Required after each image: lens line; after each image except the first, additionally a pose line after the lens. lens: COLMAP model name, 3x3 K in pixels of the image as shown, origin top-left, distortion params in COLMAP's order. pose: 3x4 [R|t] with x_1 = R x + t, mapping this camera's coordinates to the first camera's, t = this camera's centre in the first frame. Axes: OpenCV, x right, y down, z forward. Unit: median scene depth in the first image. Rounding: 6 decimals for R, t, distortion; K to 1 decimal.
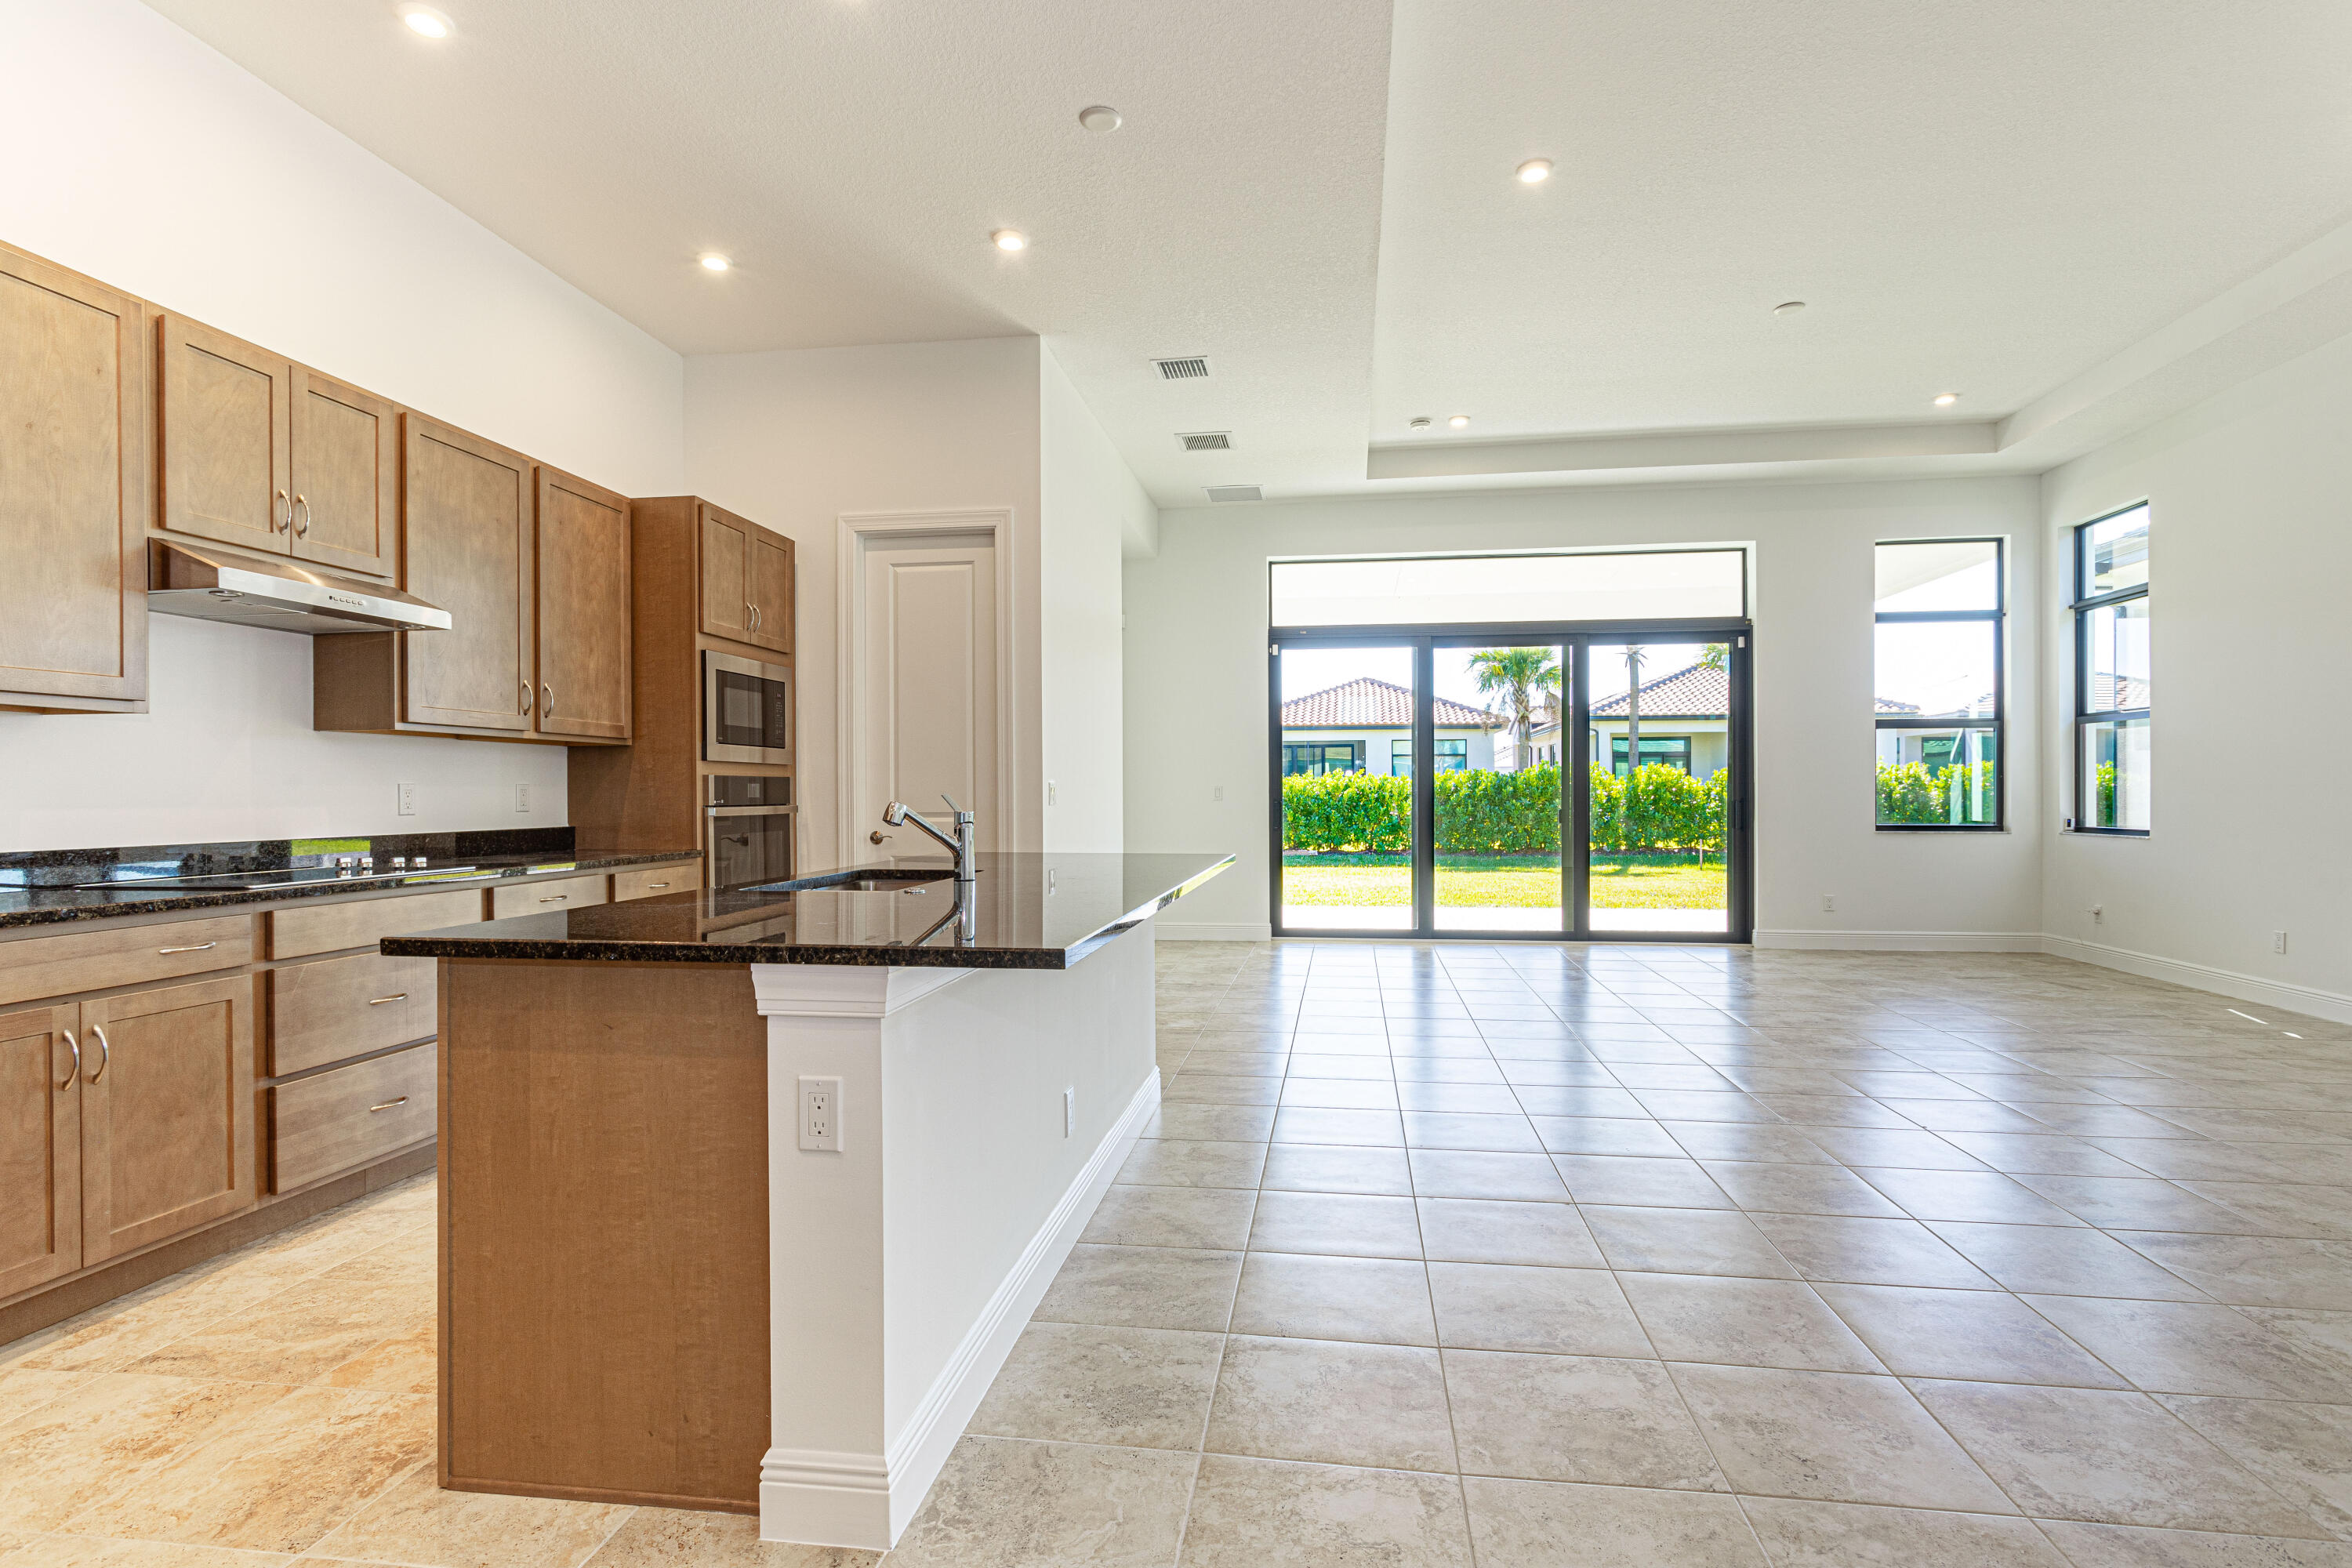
lens RADIAL K [[1138.0, 0, 1190.8], [0, 1138.0, 791.5], [0, 0, 1]] dist [0.001322, 0.001474]
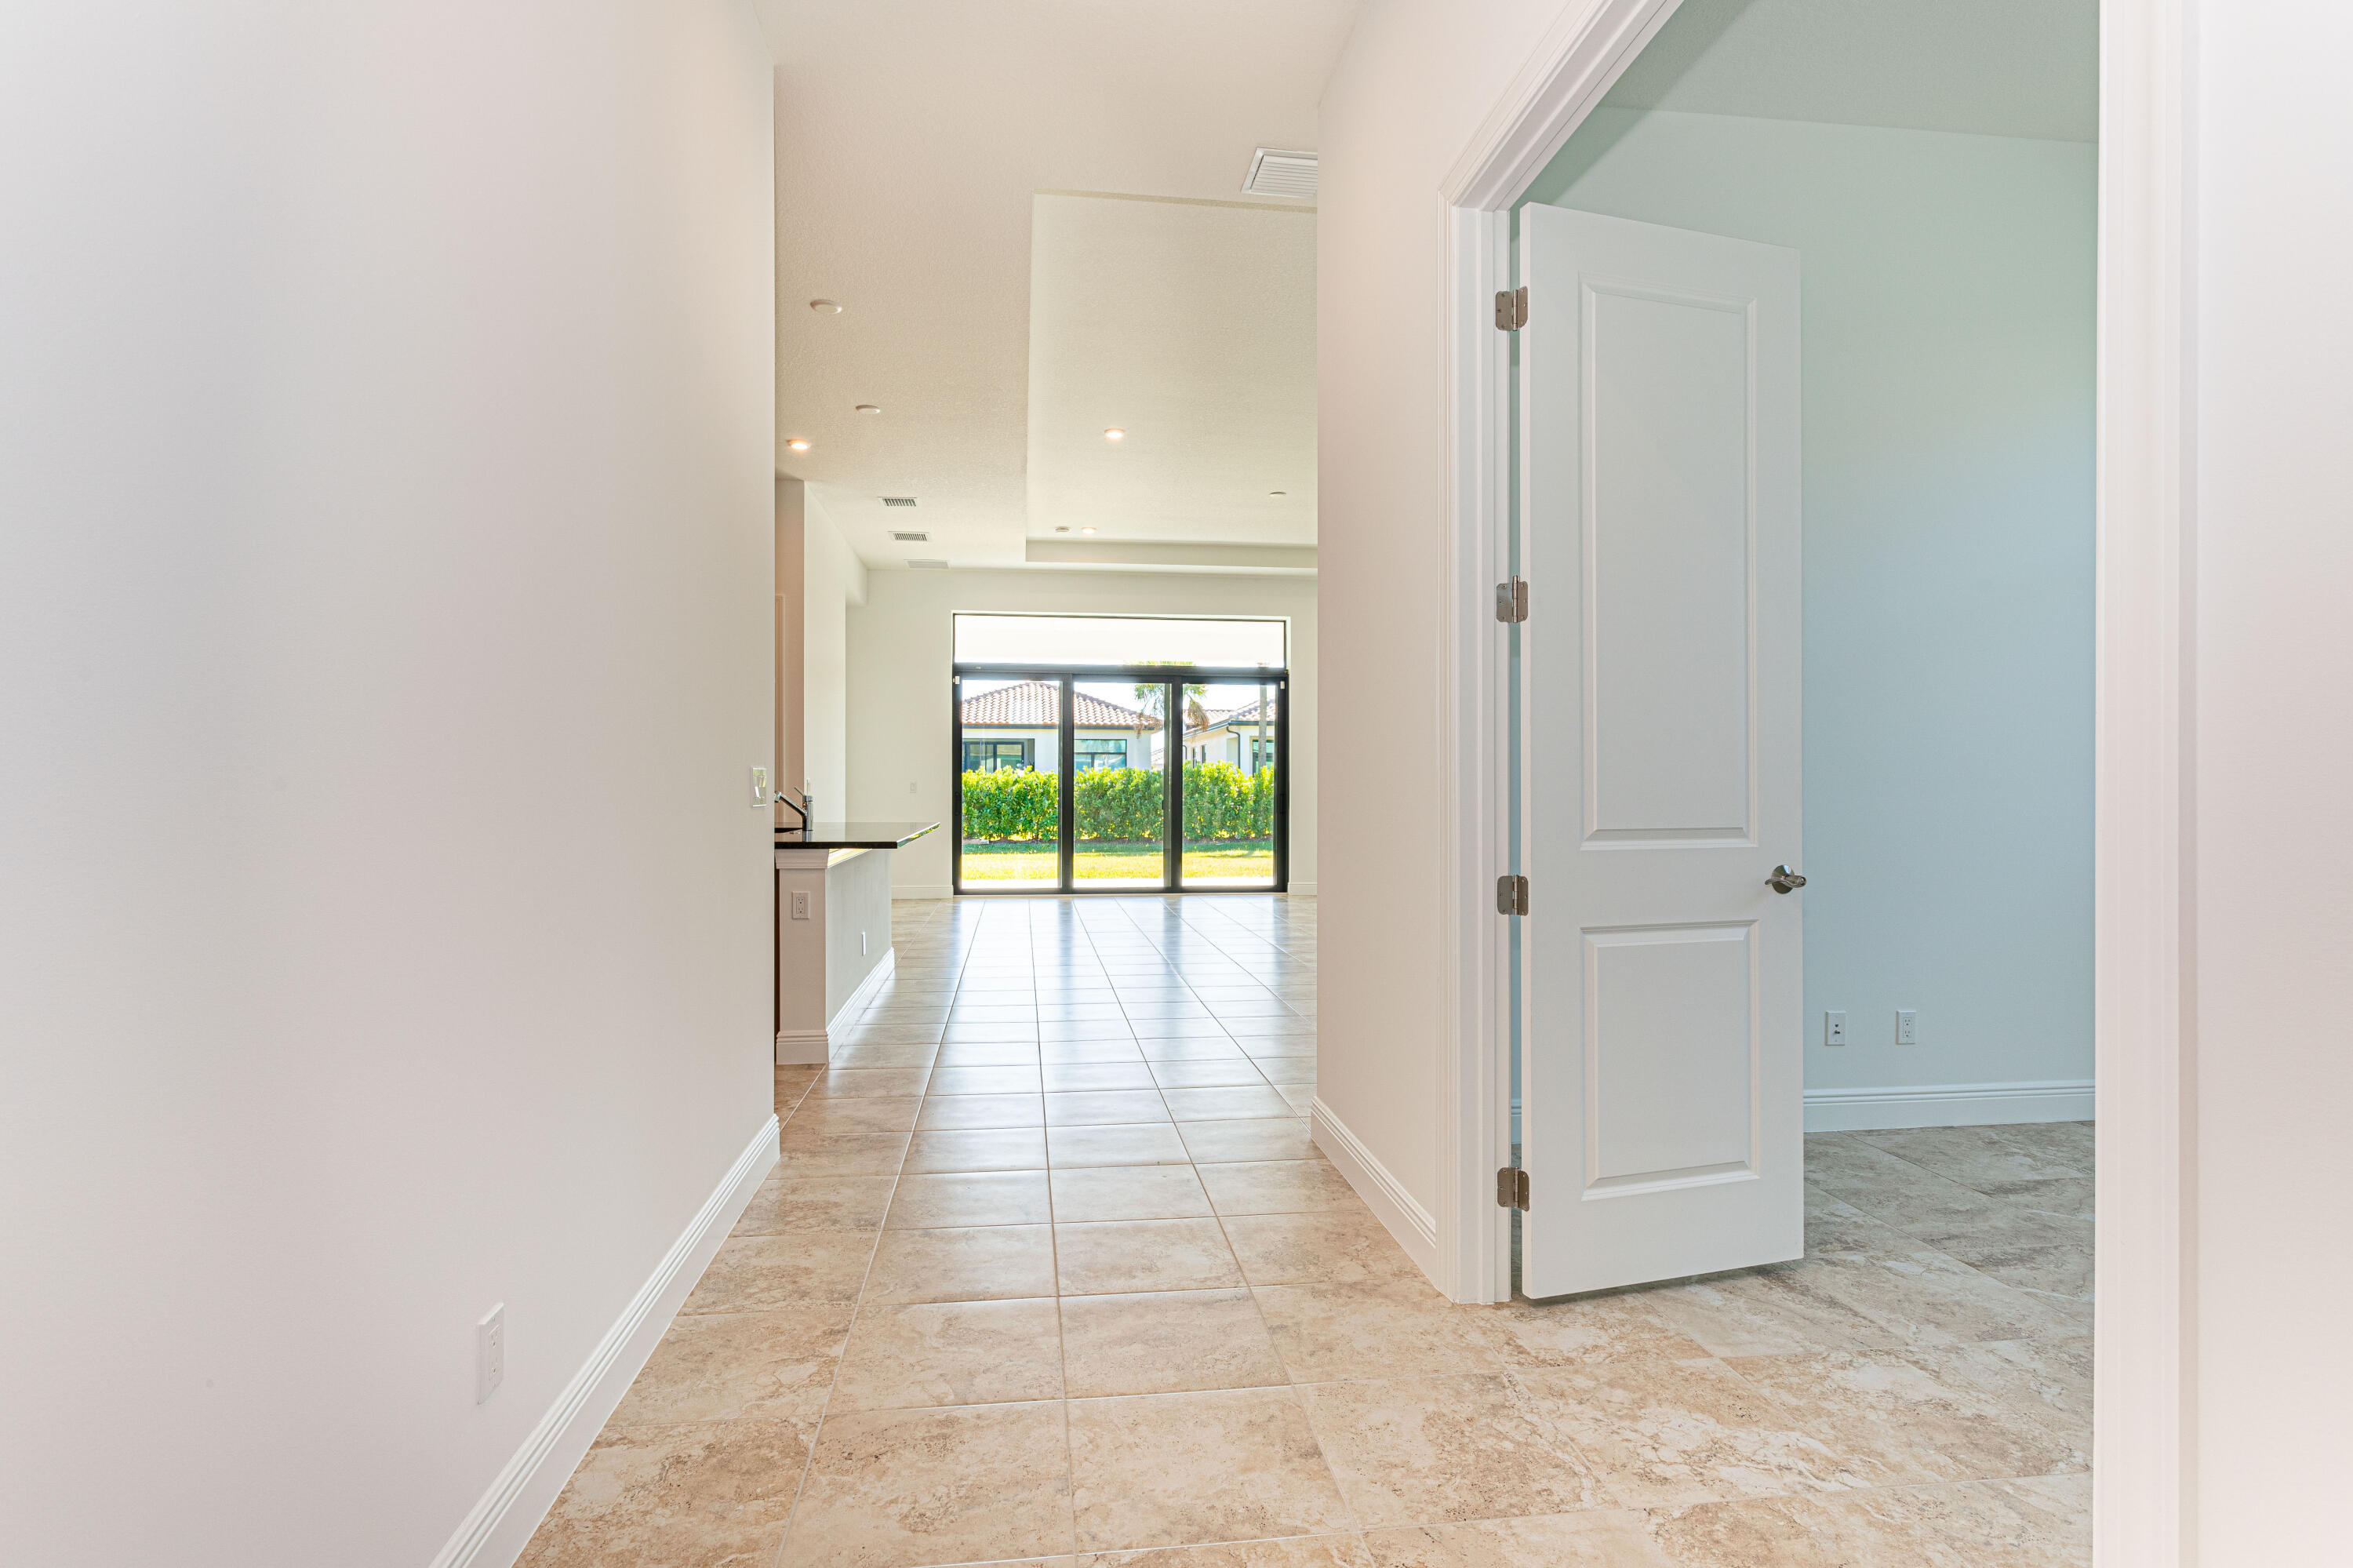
lens RADIAL K [[1145.6, 0, 1176.5], [0, 1145.6, 784.0], [0, 0, 1]] dist [-0.062993, 0.000277]
pose [[0.963011, 0.005613, 0.269404, -0.059899], [-0.005074, 0.999983, -0.002697, -0.000347], [-0.269415, 0.001230, 0.963024, -0.556639]]
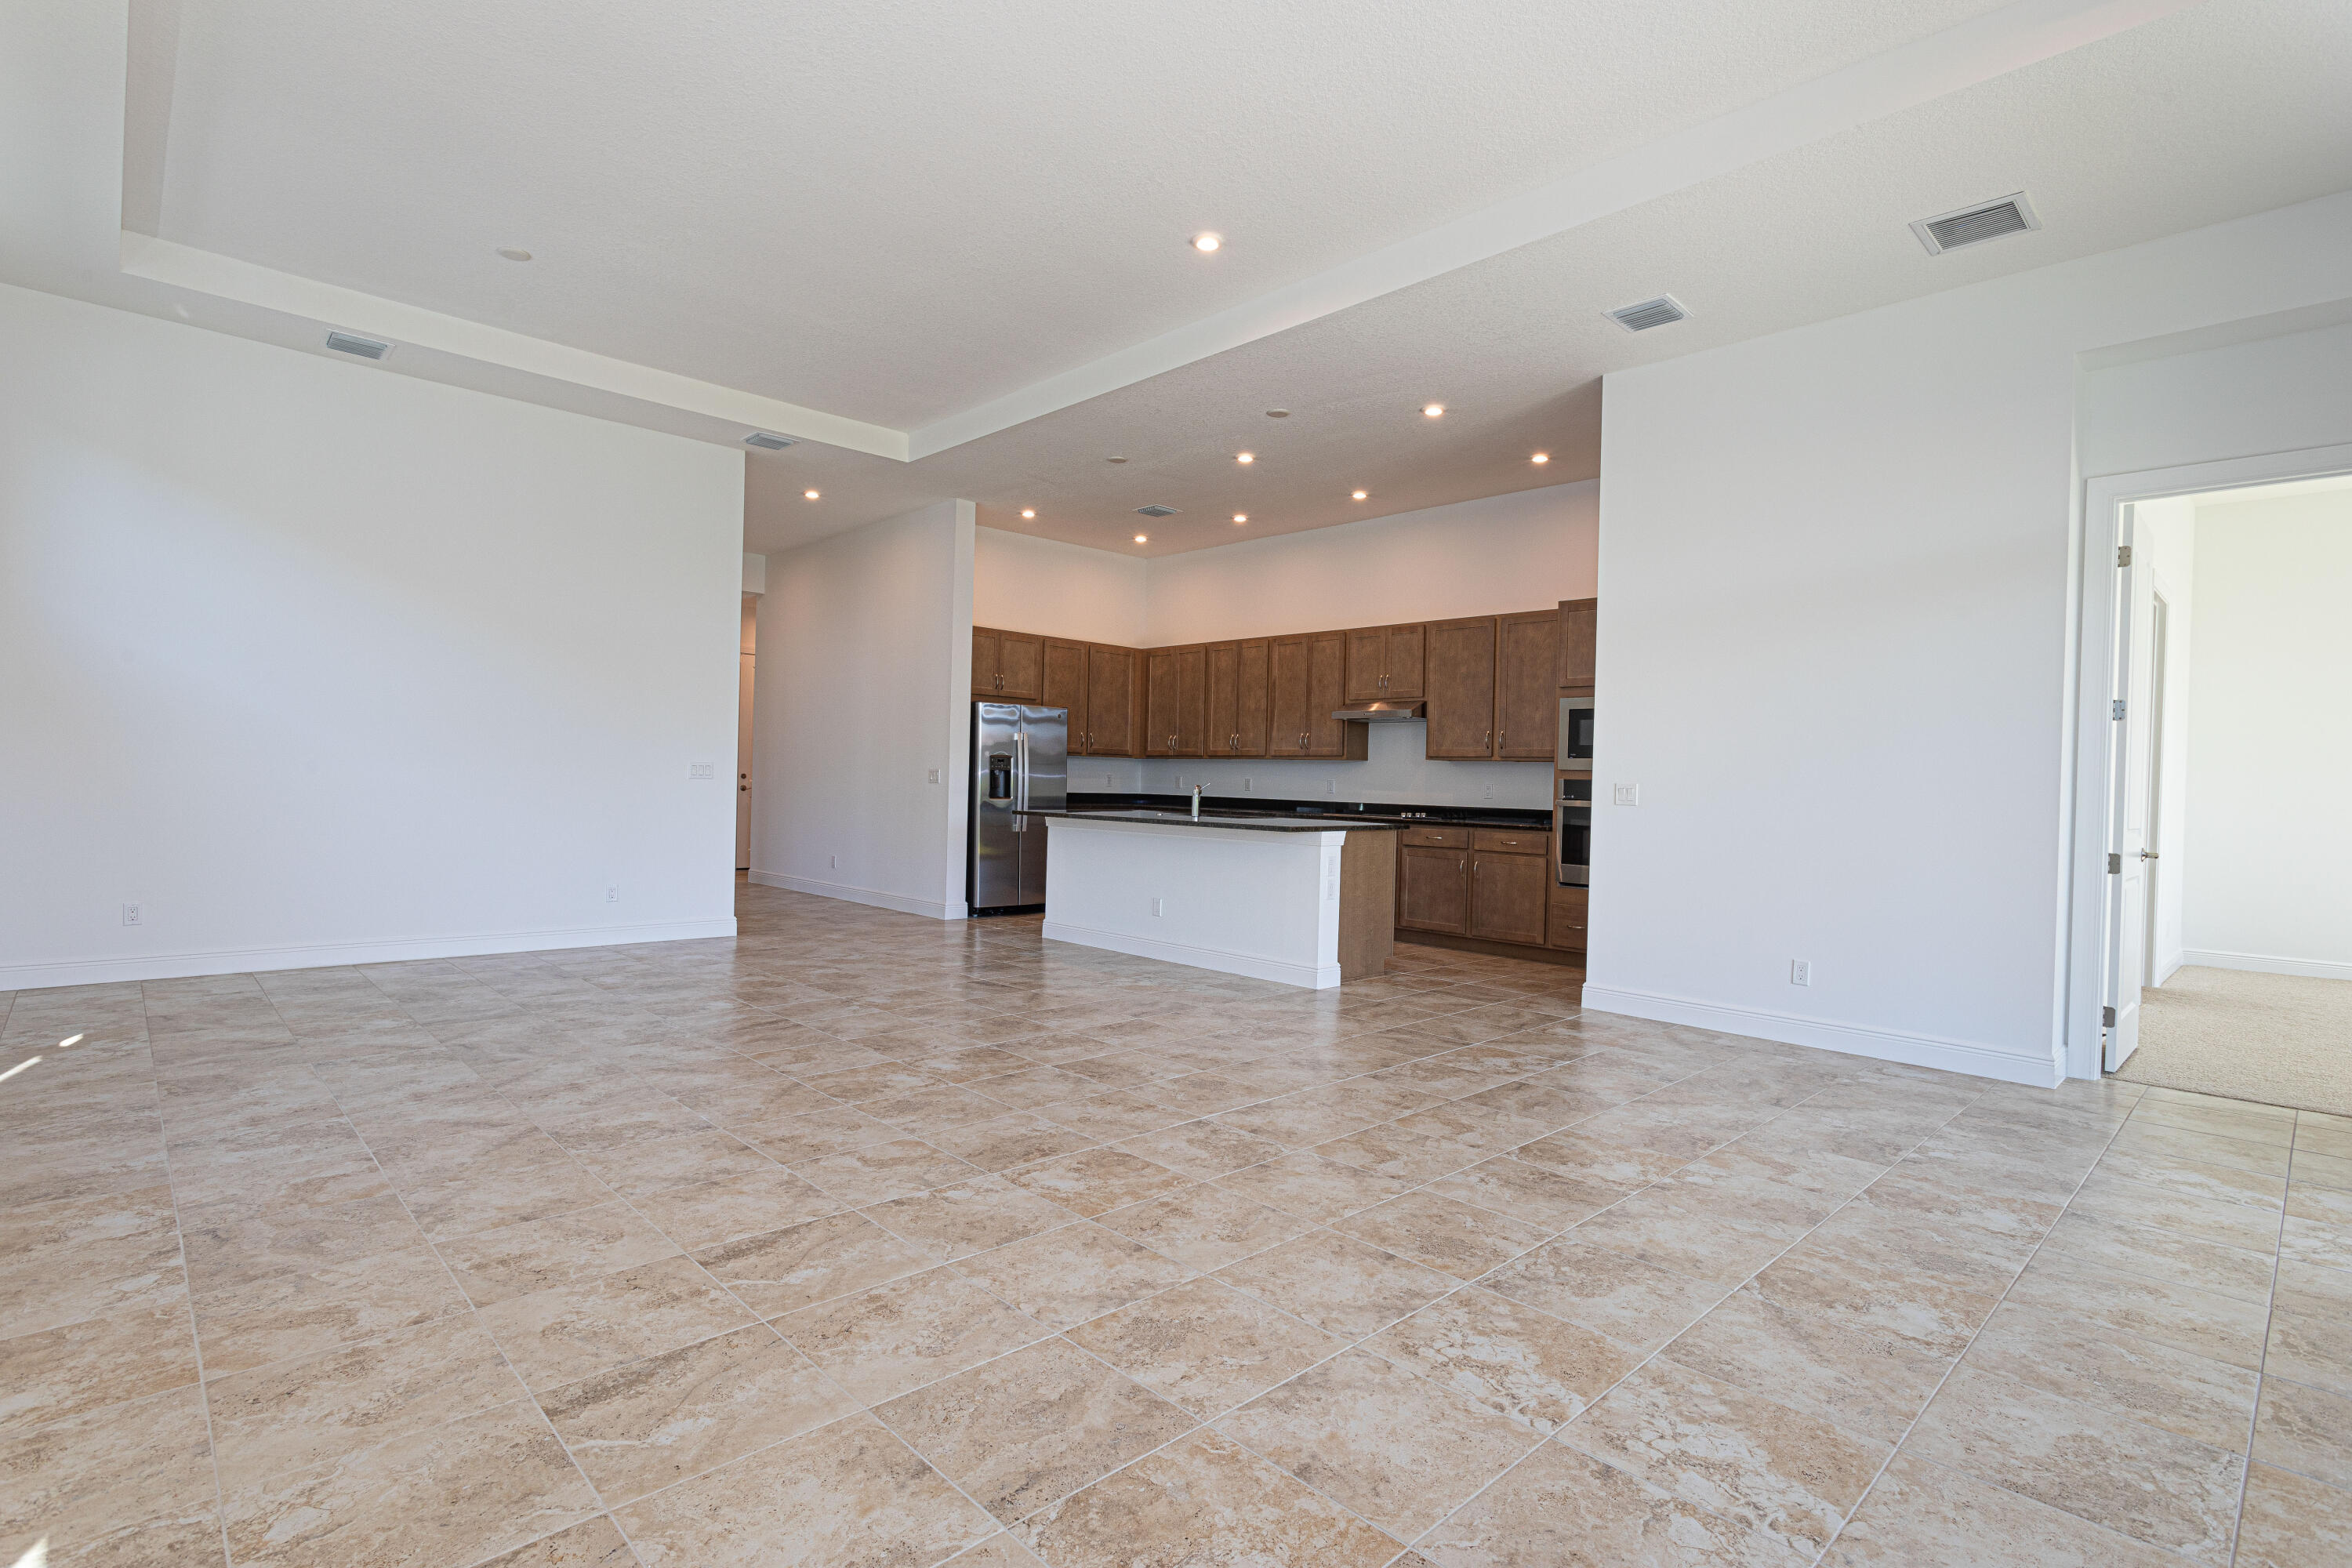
lens RADIAL K [[1156.8, 0, 1192.5], [0, 1156.8, 782.9], [0, 0, 1]] dist [-0.019563, 0.000394]
pose [[-0.611196, -0.008972, -0.791429, 0.952317], [-0.022184, 0.999737, 0.005798, -0.005996], [0.791168, 0.021101, -0.611234, 1.328126]]
